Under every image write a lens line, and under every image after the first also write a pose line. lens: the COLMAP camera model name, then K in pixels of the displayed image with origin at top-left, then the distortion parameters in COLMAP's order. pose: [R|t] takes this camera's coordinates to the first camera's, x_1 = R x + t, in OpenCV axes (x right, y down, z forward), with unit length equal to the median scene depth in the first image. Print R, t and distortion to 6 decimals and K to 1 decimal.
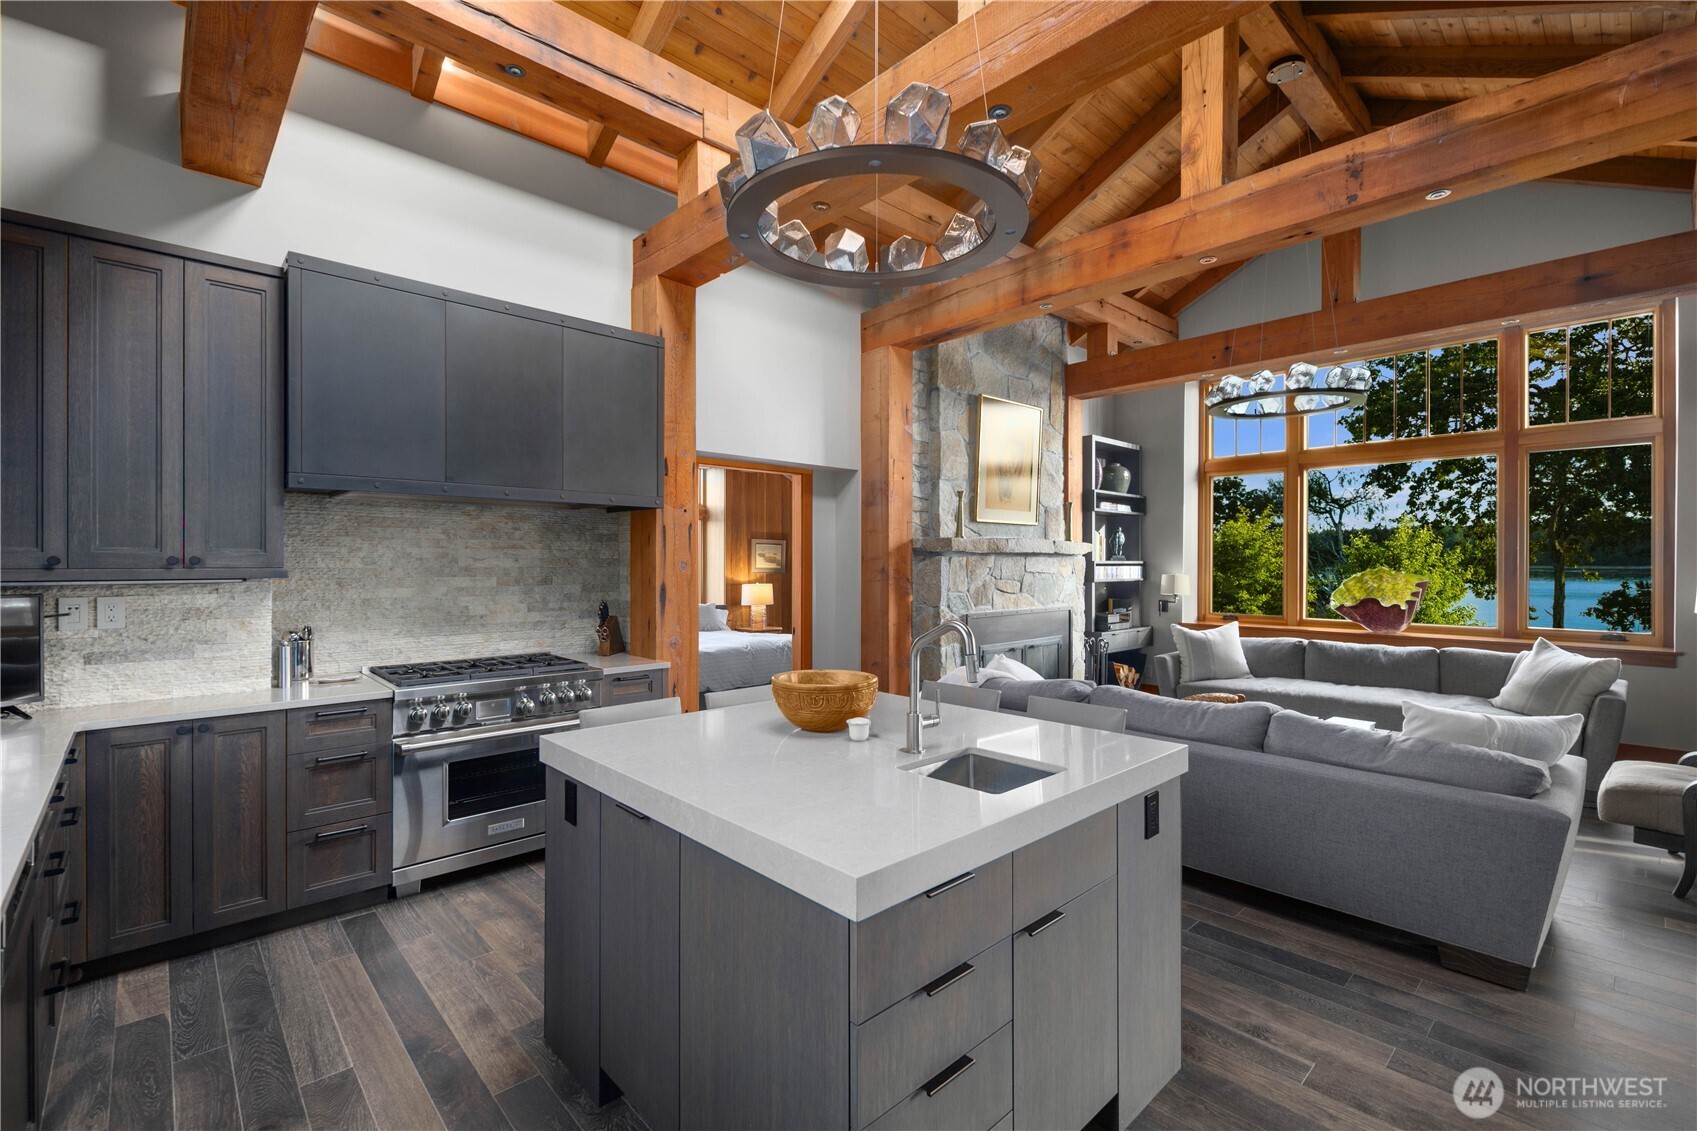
lens RADIAL K [[740.2, 0, 848.5], [0, 740.2, 565.5], [0, 0, 1]] dist [0.000402, -0.000481]
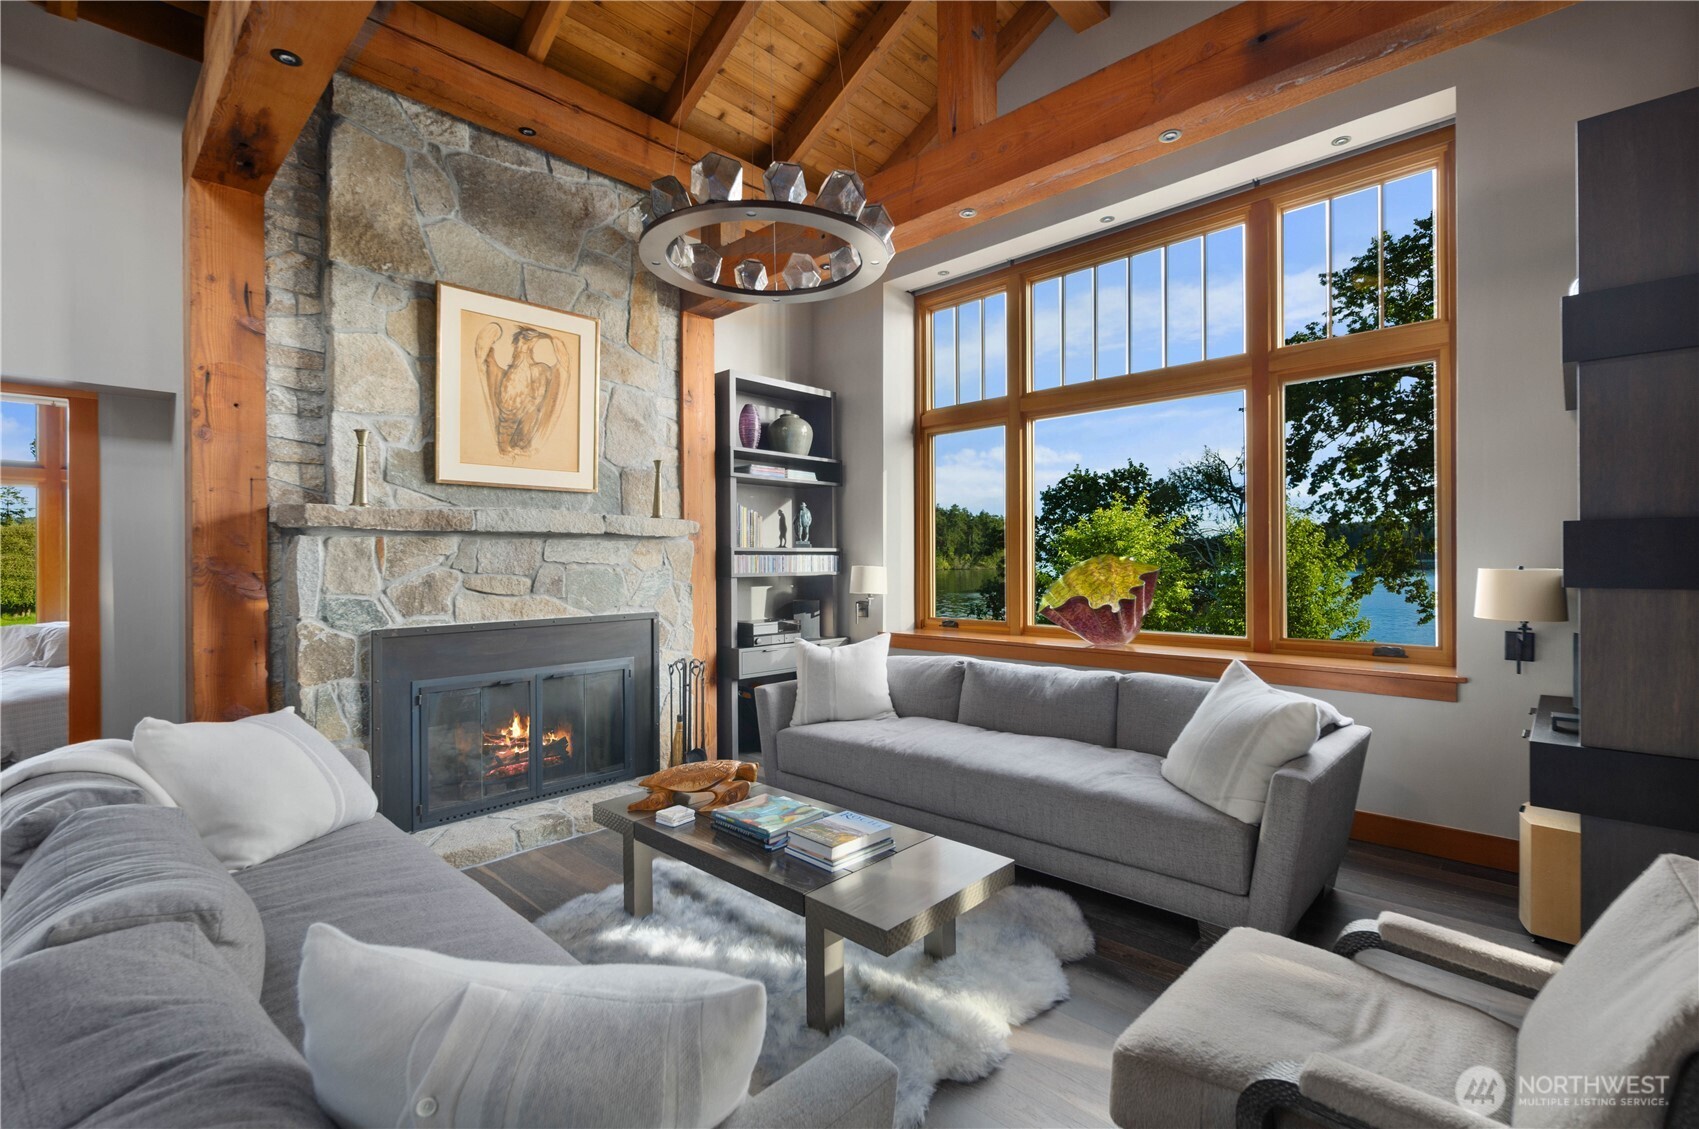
lens RADIAL K [[759.1, 0, 849.5], [0, 759.1, 564.5], [0, 0, 1]] dist [0.000520, 0.000268]
pose [[0.998054, -0.007171, 0.061944, 0.448566], [0.007144, 0.999974, 0.000666, 0.011777], [-0.061947, -0.000222, 0.998079, 0.303387]]
